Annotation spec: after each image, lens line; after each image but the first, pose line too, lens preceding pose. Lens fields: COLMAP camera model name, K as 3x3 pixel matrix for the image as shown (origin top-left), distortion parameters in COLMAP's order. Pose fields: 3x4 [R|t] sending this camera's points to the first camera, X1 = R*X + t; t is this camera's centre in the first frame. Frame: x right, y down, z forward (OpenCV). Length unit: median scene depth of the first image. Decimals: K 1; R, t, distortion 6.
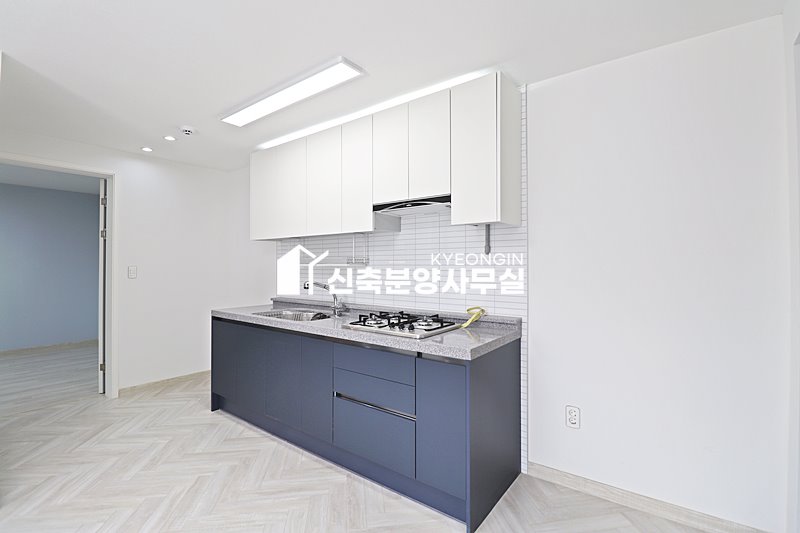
lens RADIAL K [[370.5, 0, 405.2], [0, 370.5, 261.5], [0, 0, 1]] dist [-0.002942, -0.011320]
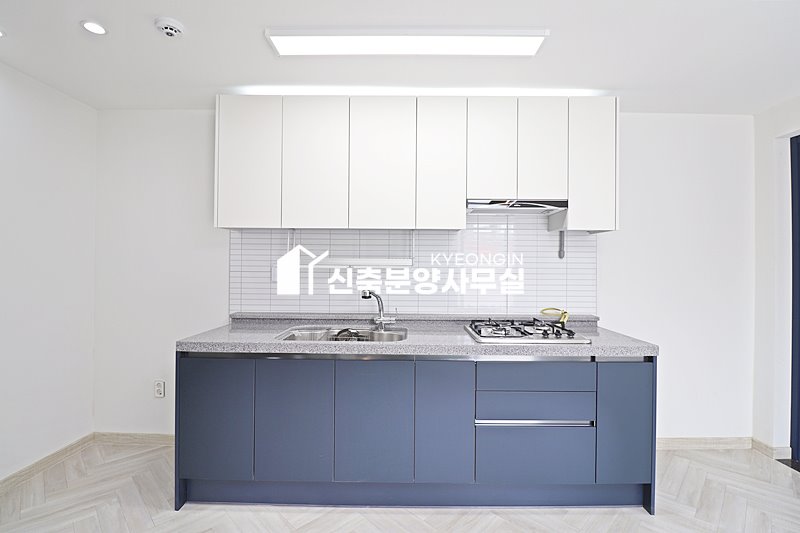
lens RADIAL K [[370.5, 0, 403.0], [0, 370.5, 262.1], [0, 0, 1]] dist [-0.002942, -0.011320]
pose [[0.801124, 0.012579, 0.598366, -0.788773], [-0.014320, 0.999896, -0.001847, -0.000589], [-0.598327, -0.007089, 0.801221, 0.412850]]
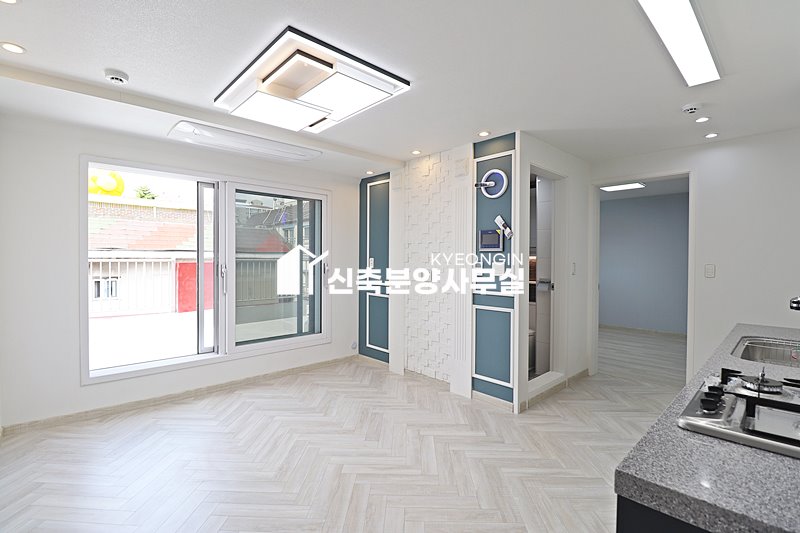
lens RADIAL K [[370.5, 0, 401.6], [0, 370.5, 262.3], [0, 0, 1]] dist [-0.002942, -0.011320]
pose [[-0.175333, 0.009688, -0.984462, 0.467028], [0.004477, 0.999949, 0.009043, -0.008250], [0.984499, -0.002822, -0.175367, 0.596256]]
